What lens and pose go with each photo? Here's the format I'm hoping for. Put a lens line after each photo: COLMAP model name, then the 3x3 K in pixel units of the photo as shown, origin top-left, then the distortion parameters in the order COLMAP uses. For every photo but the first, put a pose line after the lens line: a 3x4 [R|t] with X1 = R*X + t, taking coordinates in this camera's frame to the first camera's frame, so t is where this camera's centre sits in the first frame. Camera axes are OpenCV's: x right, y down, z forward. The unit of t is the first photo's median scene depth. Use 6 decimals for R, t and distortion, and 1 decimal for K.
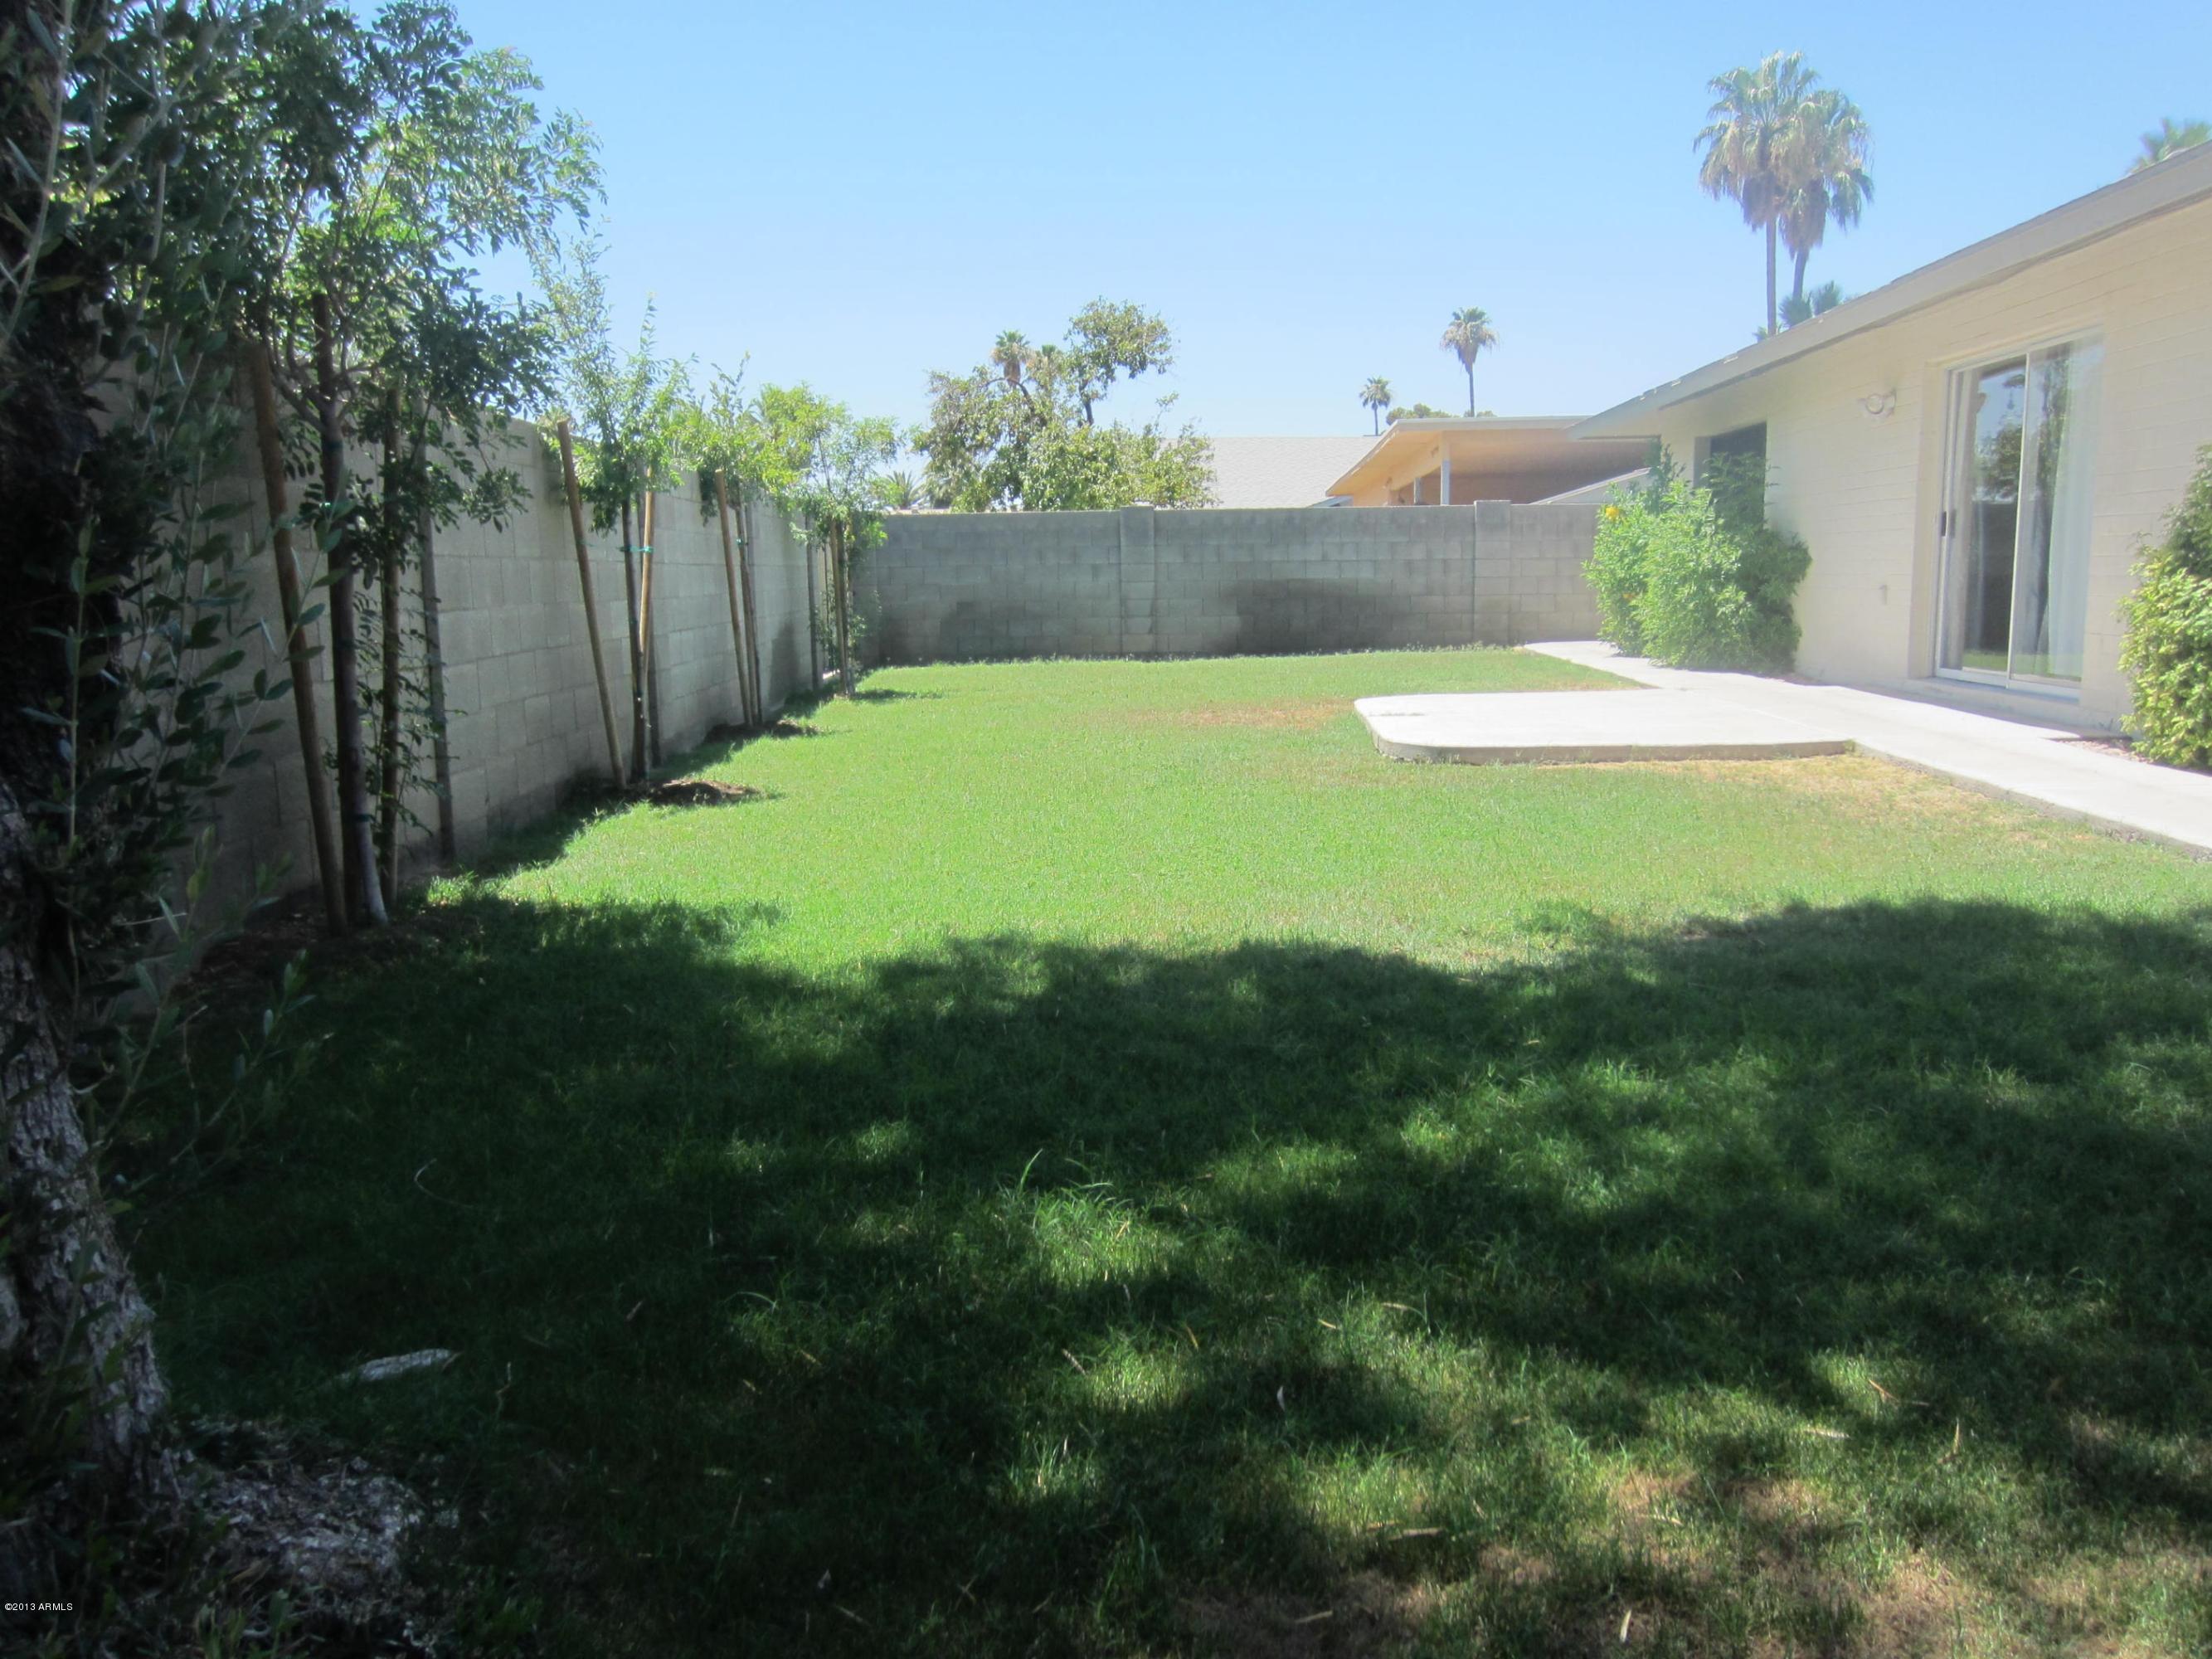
lens RADIAL K [[1779.7, 0, 1106.0], [0, 1779.7, 829.5], [0, 0, 1]] dist [0.006357, 0.001992]
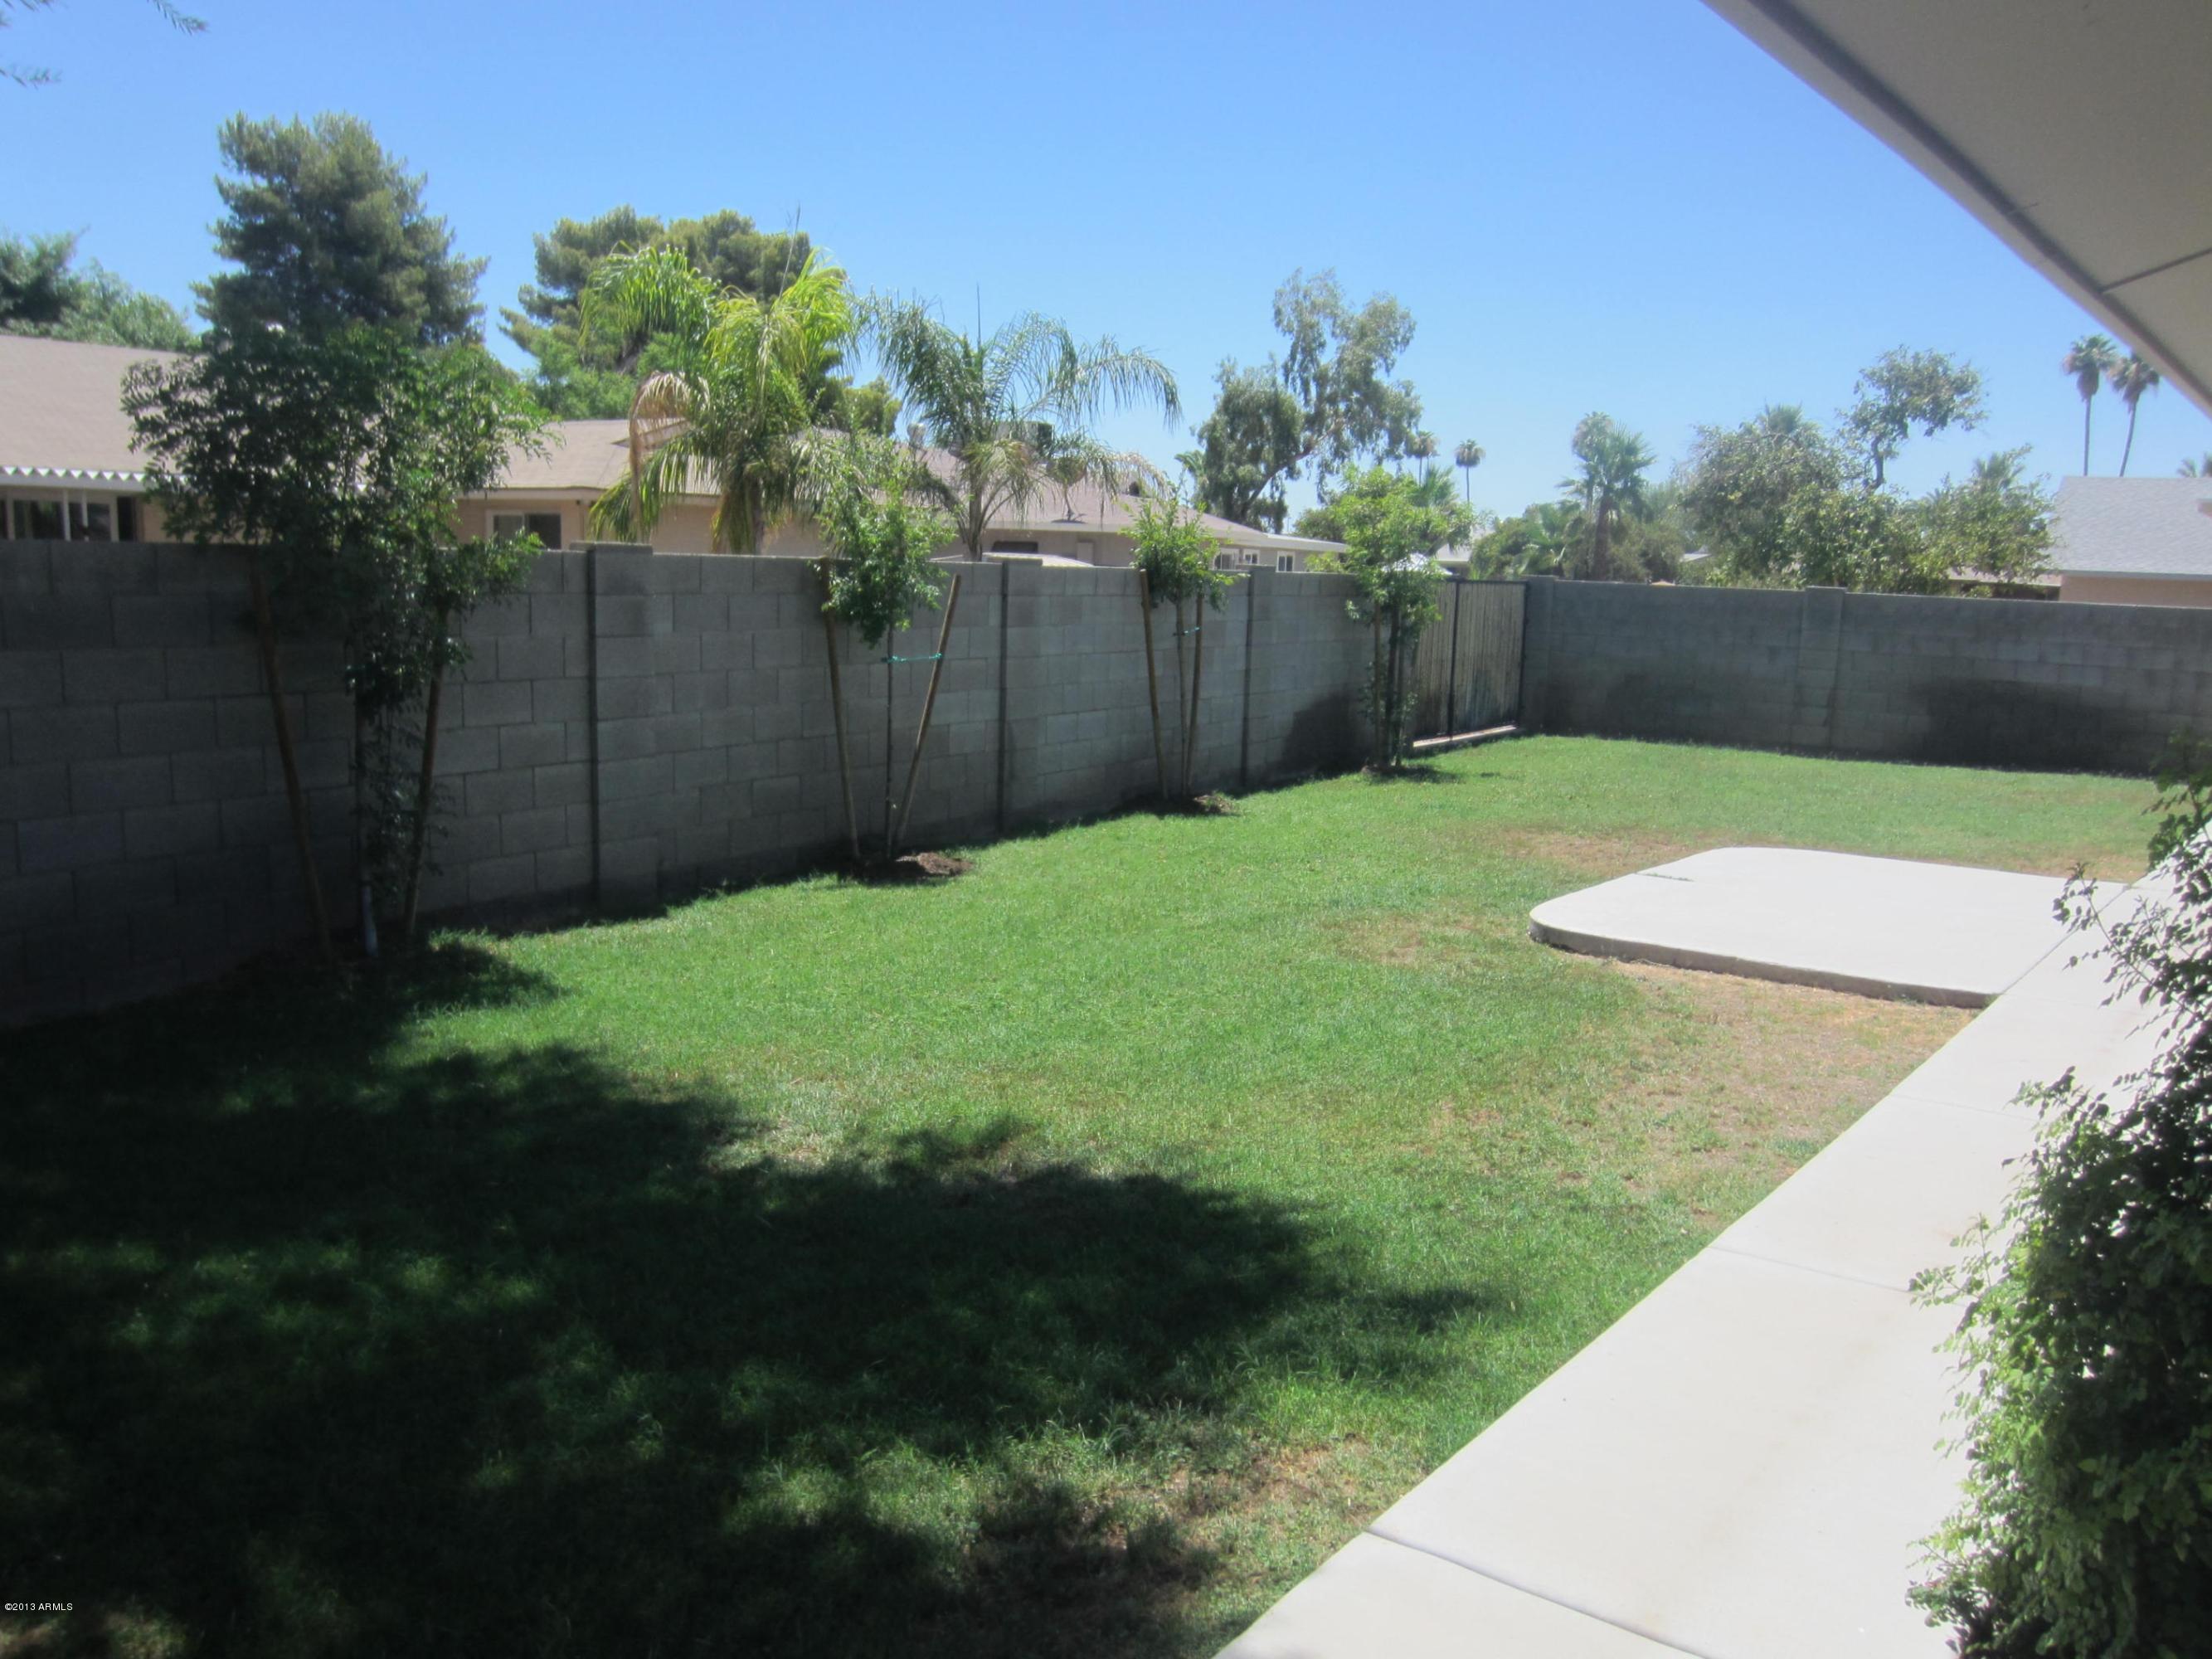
lens RADIAL K [[1779.7, 0, 1106.0], [0, 1779.7, 829.5], [0, 0, 1]] dist [0.006357, 0.001992]
pose [[0.841771, 0.126534, -0.524796, 0.171371], [-0.127567, 0.991234, 0.034380, -0.035151], [0.524545, 0.038007, 0.850534, 0.022188]]
